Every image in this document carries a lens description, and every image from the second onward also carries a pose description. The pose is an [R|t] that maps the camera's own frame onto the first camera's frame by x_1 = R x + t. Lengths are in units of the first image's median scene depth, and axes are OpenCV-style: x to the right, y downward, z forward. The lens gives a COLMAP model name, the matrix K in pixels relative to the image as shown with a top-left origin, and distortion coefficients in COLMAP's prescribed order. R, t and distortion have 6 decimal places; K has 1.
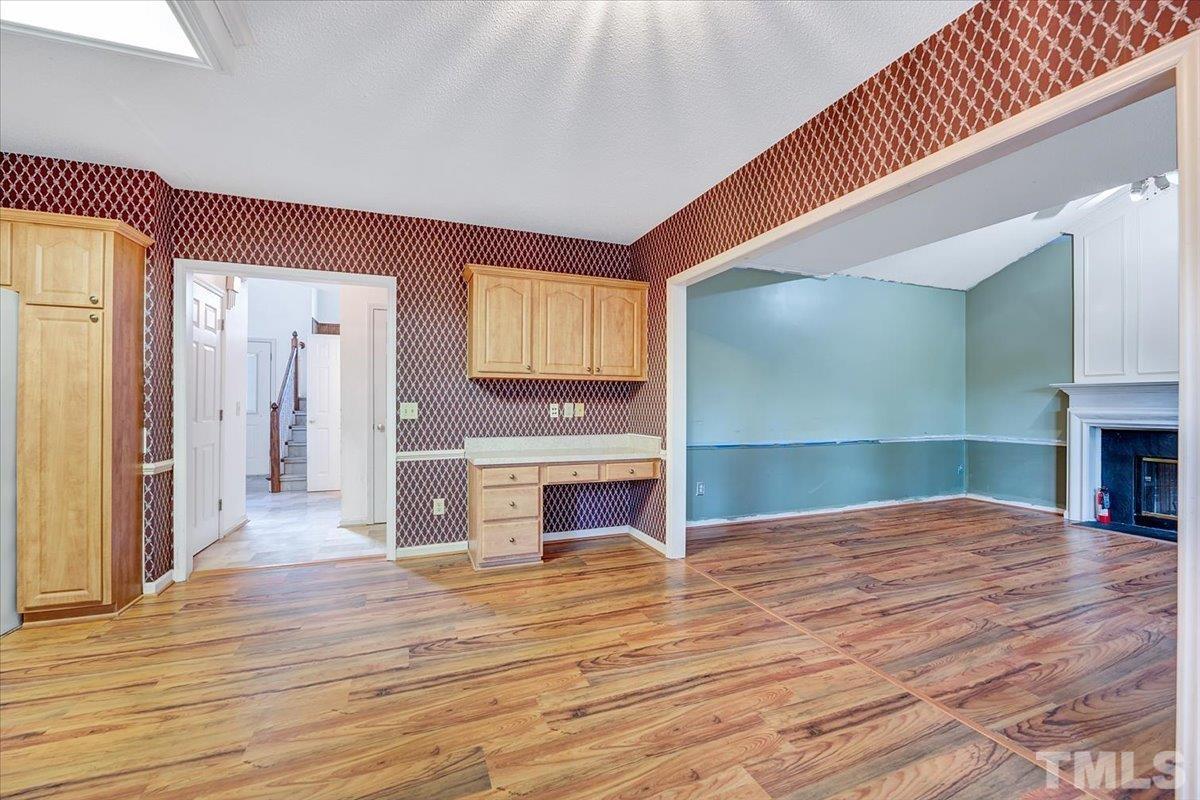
lens RADIAL K [[488.5, 0, 600.0], [0, 488.5, 400.0], [0, 0, 1]] dist [-0.009081, 0.000253]
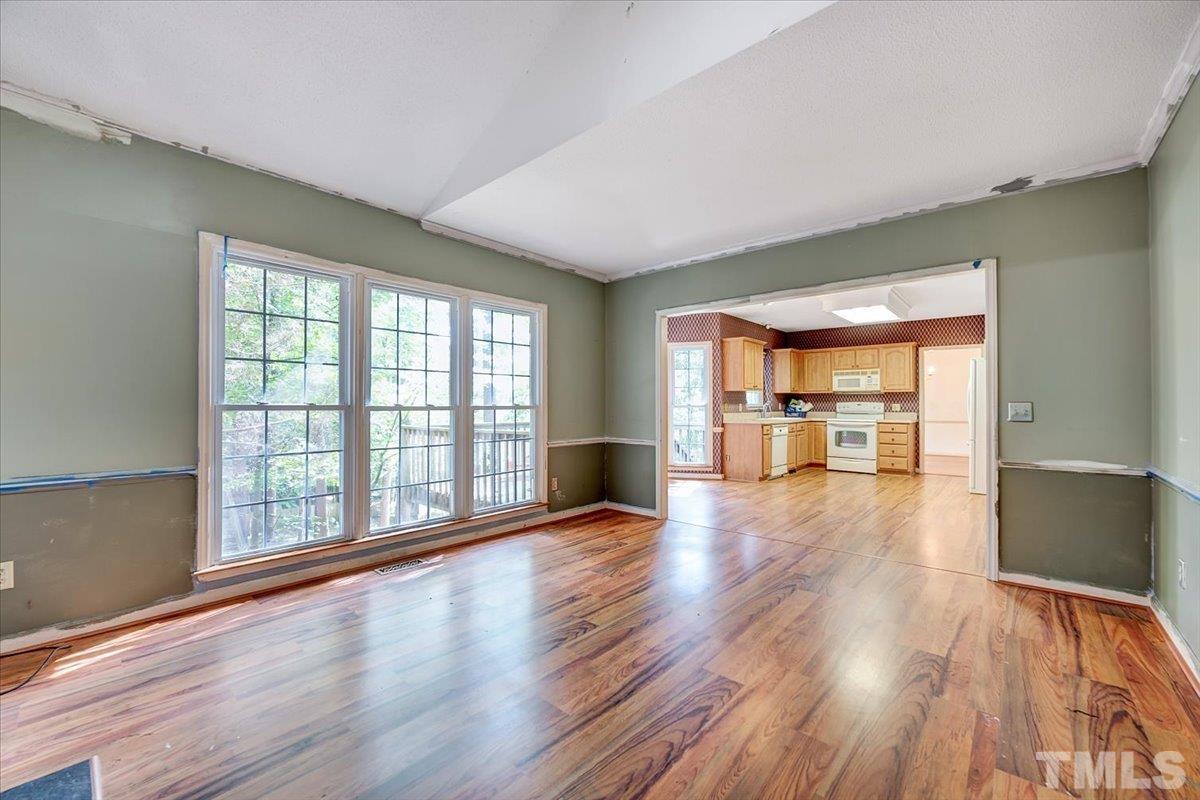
lens RADIAL K [[476.2, 0, 601.7], [0, 476.2, 402.0], [0, 0, 1]] dist [-0.016325, 0.000047]
pose [[-0.891725, -0.006144, -0.452537, 1.266880], [0.001821, 0.999851, -0.017165, 0.021633], [0.452575, -0.016131, -0.891581, 1.558865]]
